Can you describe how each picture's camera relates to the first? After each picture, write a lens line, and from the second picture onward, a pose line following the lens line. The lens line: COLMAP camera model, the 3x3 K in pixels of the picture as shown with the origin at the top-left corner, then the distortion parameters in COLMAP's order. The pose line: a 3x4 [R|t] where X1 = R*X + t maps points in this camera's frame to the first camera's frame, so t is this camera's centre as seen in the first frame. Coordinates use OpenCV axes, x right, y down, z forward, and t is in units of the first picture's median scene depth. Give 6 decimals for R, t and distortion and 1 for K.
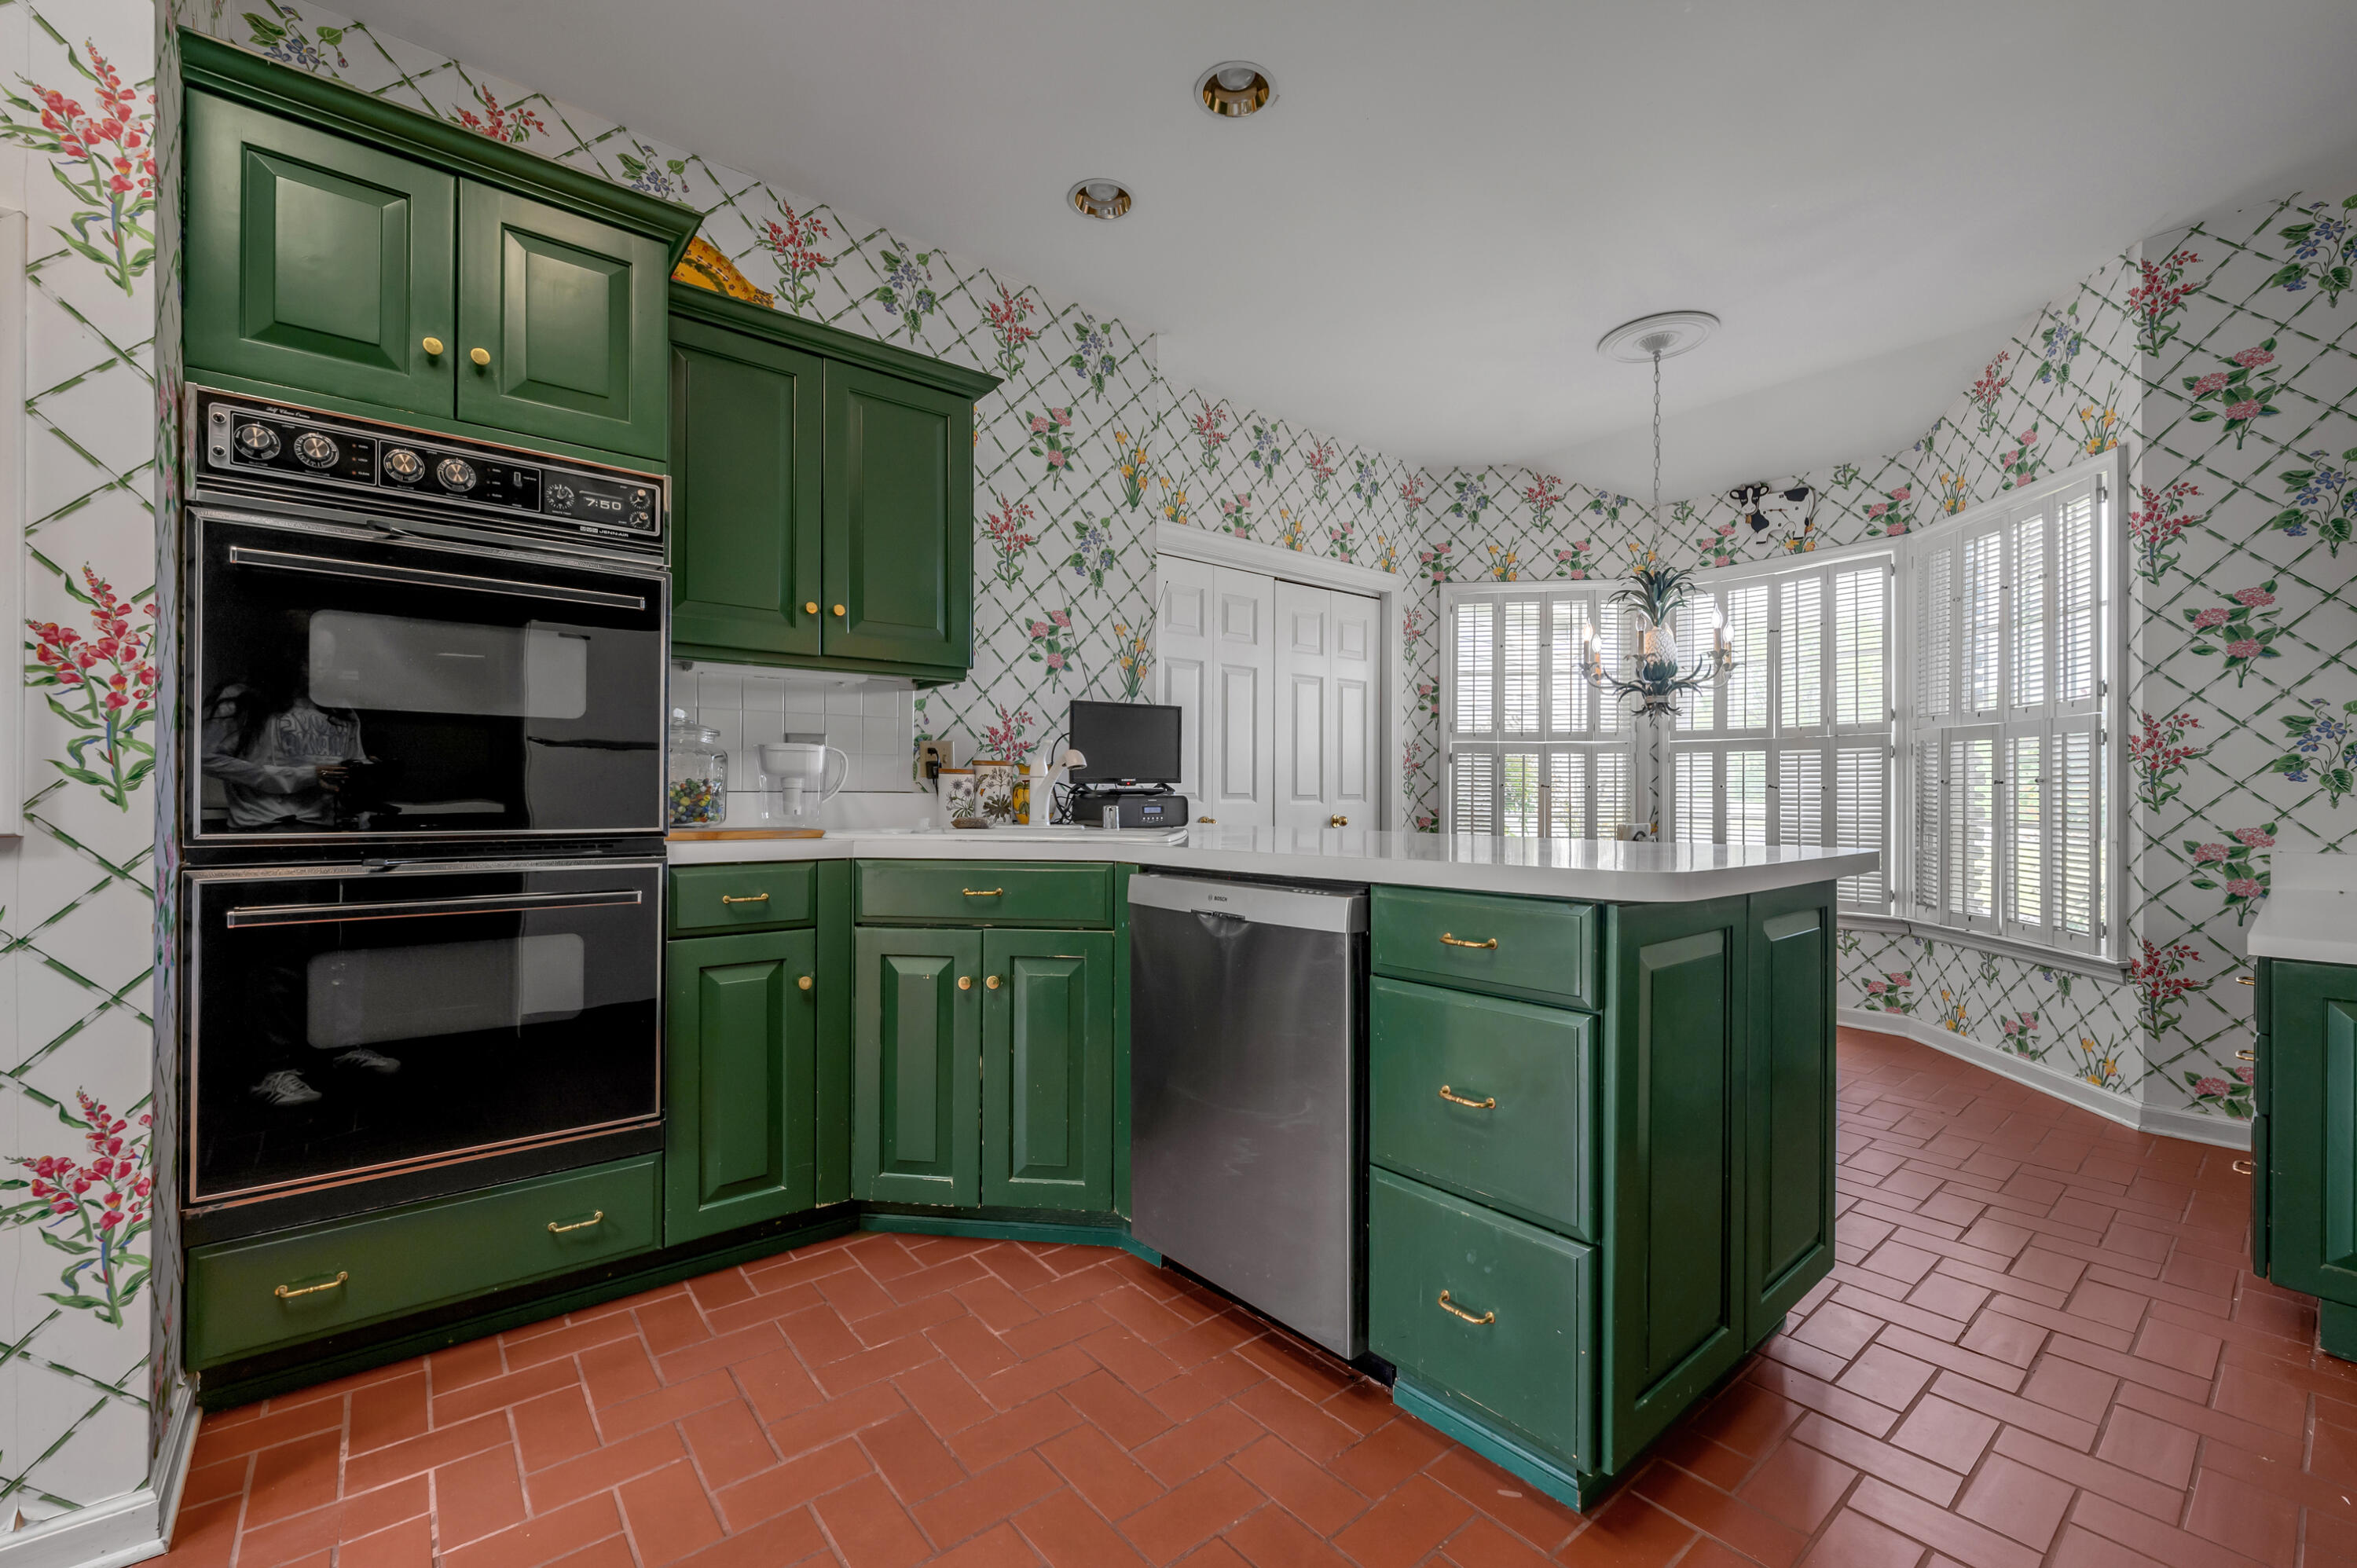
lens RADIAL K [[955.8, 0, 1186.1], [0, 955.8, 794.0], [0, 0, 1]] dist [-0.000431, -0.000124]
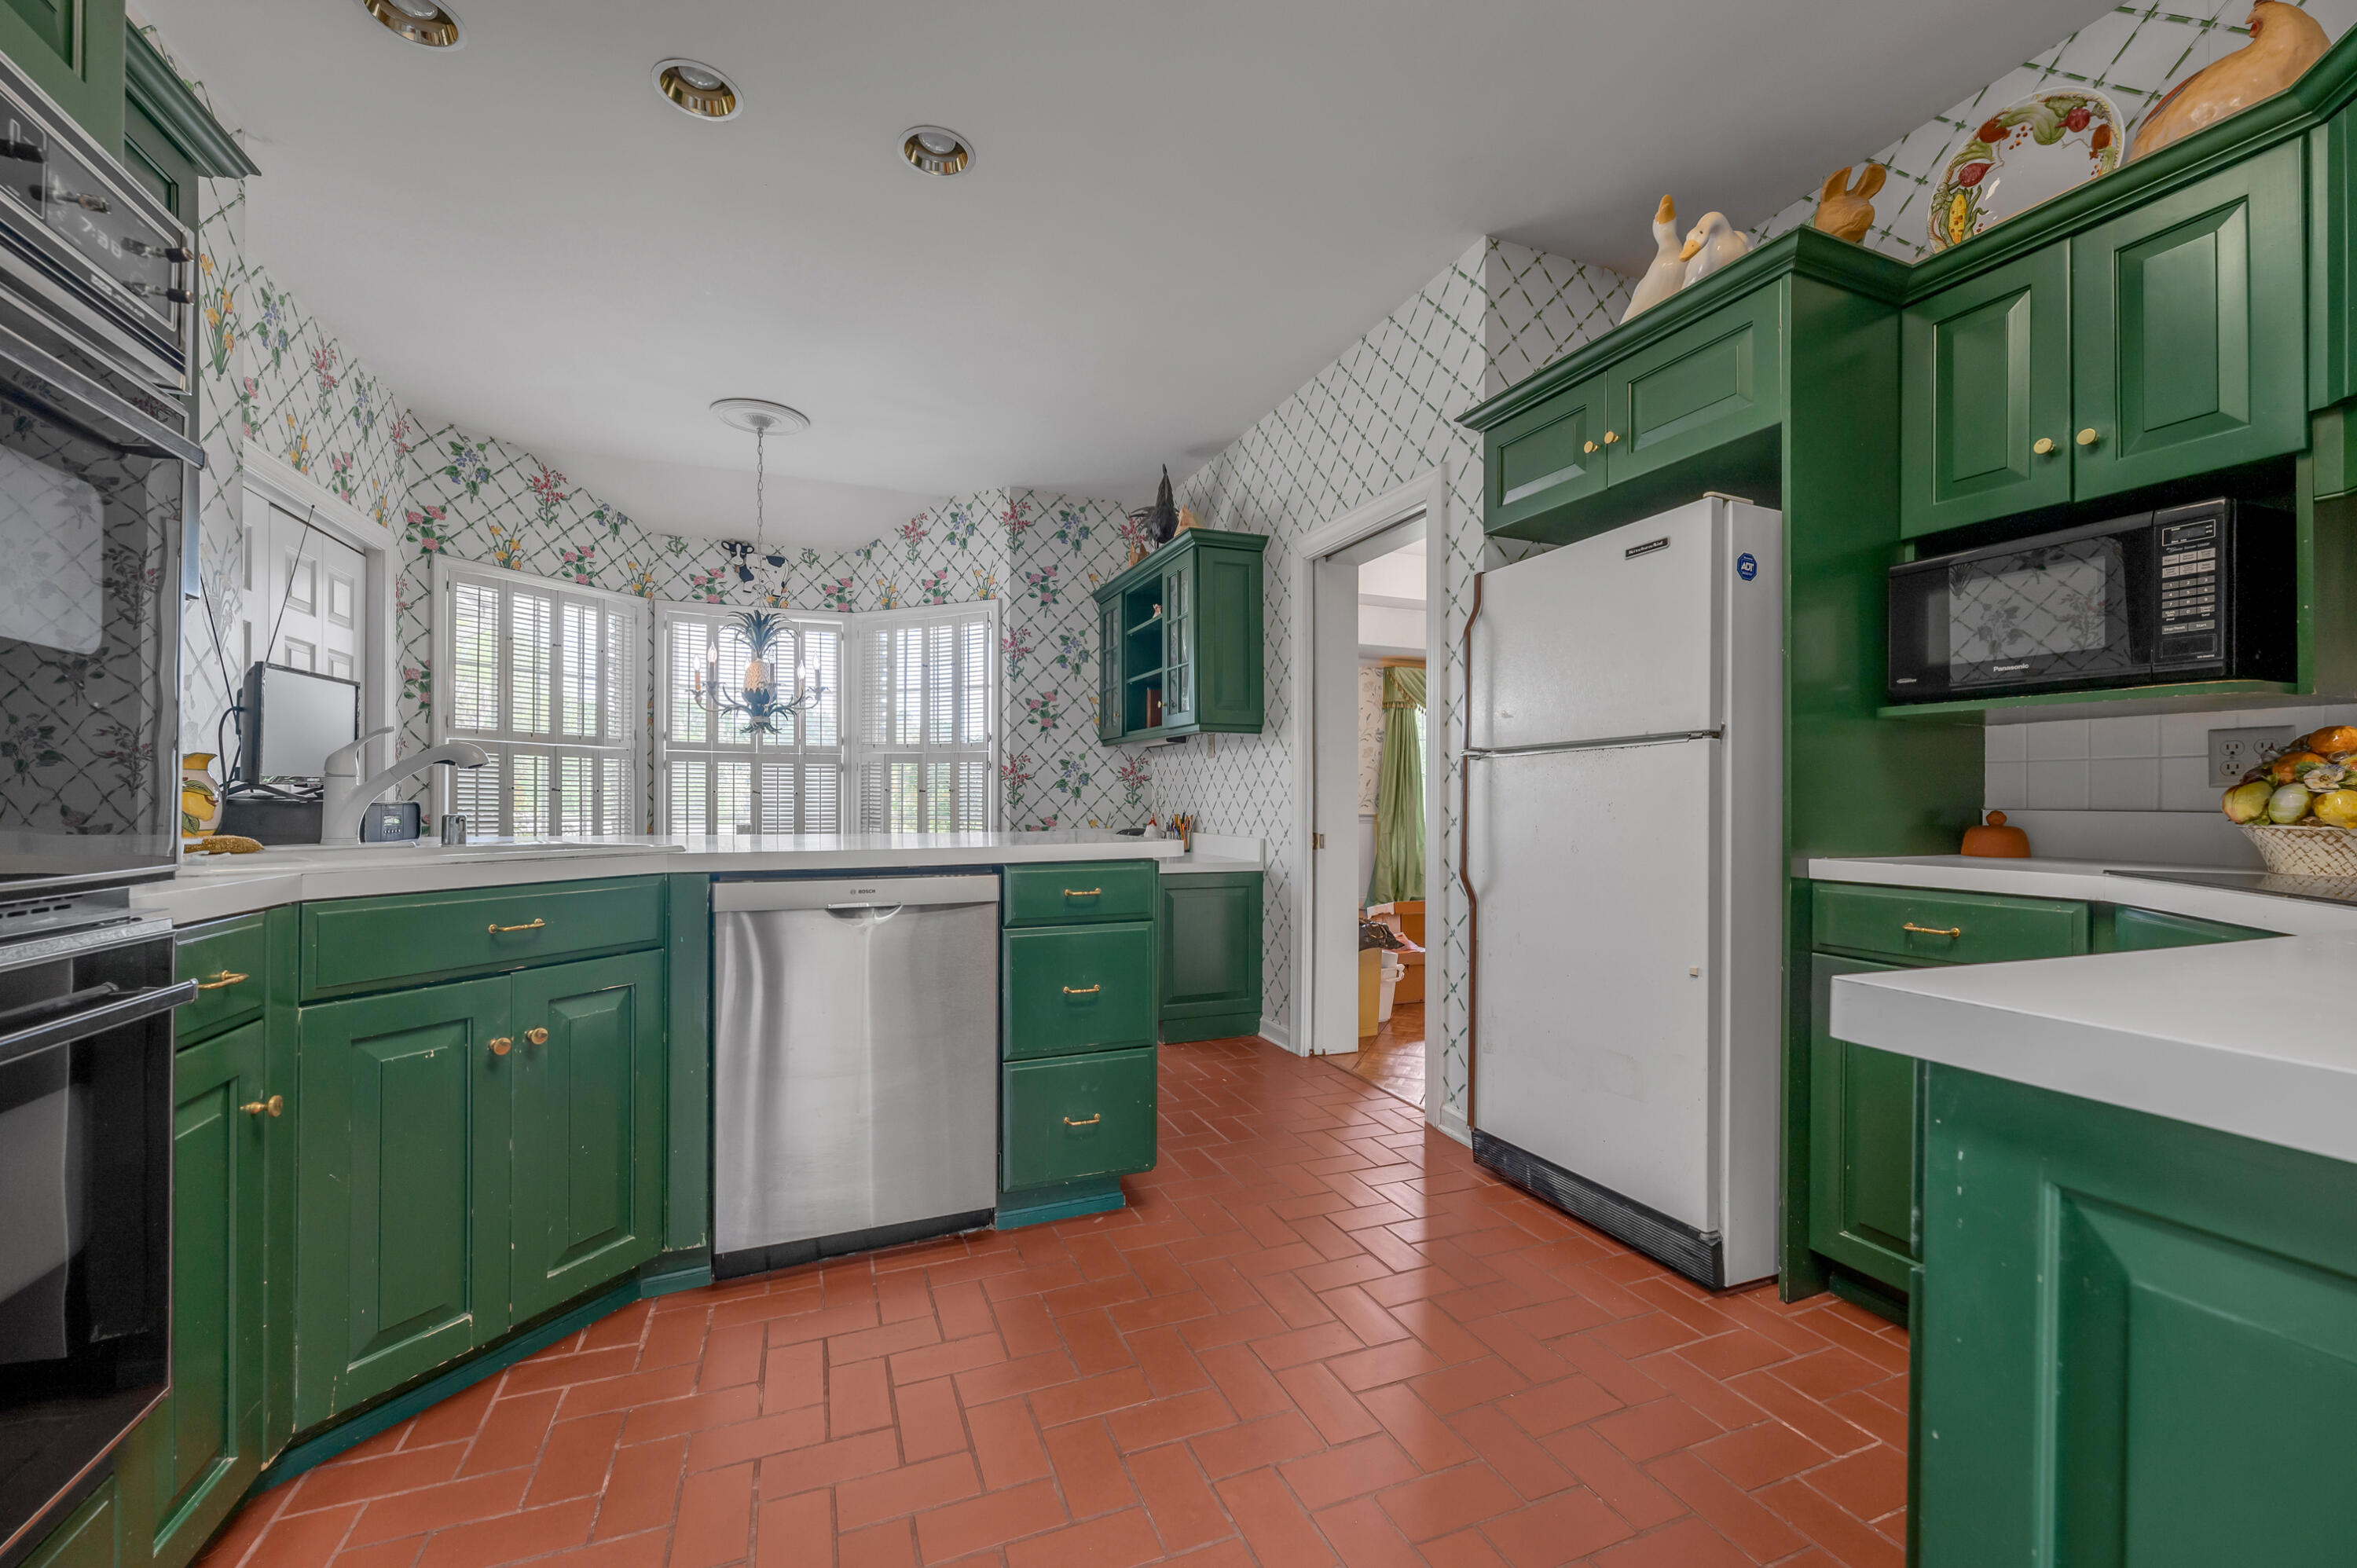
lens RADIAL K [[946.5, 0, 1175.7], [0, 946.5, 787.5], [0, 0, 1]] dist [-0.001112, -0.000139]
pose [[0.297586, 0.012311, 0.954616, -0.560820], [-0.002269, 0.999923, -0.012188, -0.000527], [-0.954692, 0.001461, 0.297591, 0.177531]]
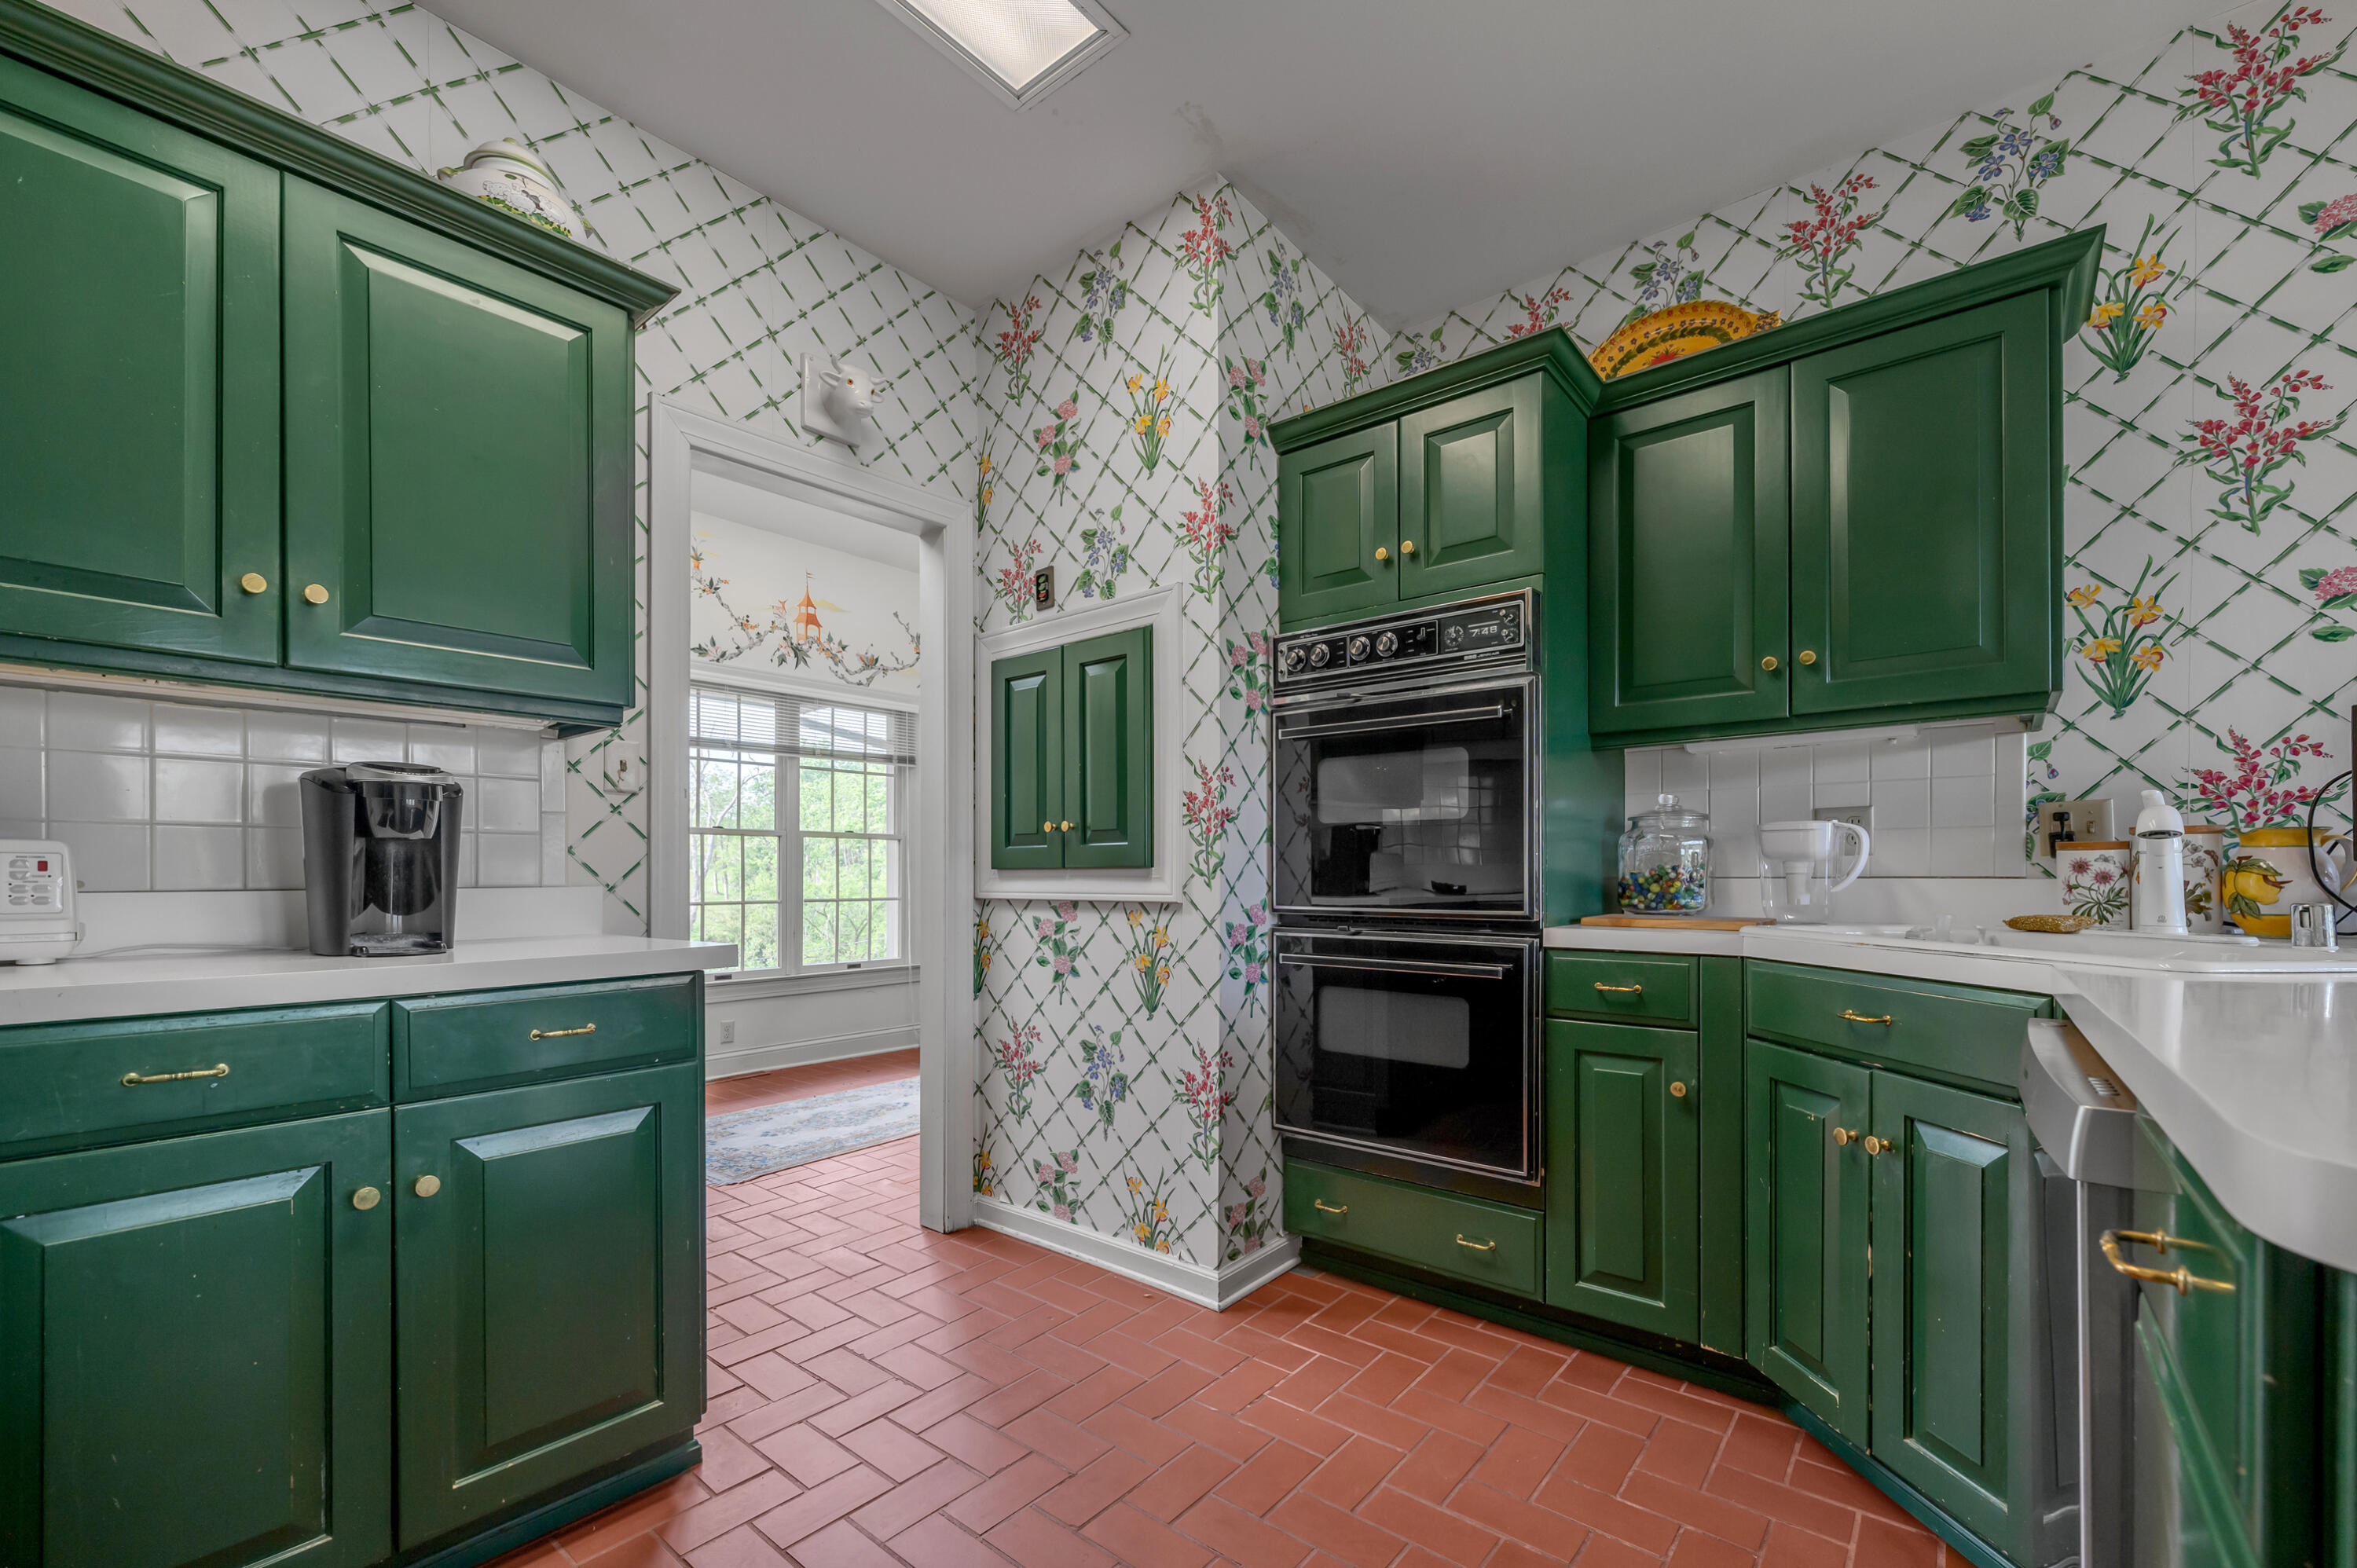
lens RADIAL K [[977.9, 0, 1178.7], [0, 977.9, 878.3], [0, 0, 1]] dist [-0.000677, 0.000071]
pose [[0.188603, -0.002778, -0.982050, 0.288730], [0.001240, 0.999996, -0.002591, -0.000347], [0.982053, -0.000729, 0.188606, 0.245393]]
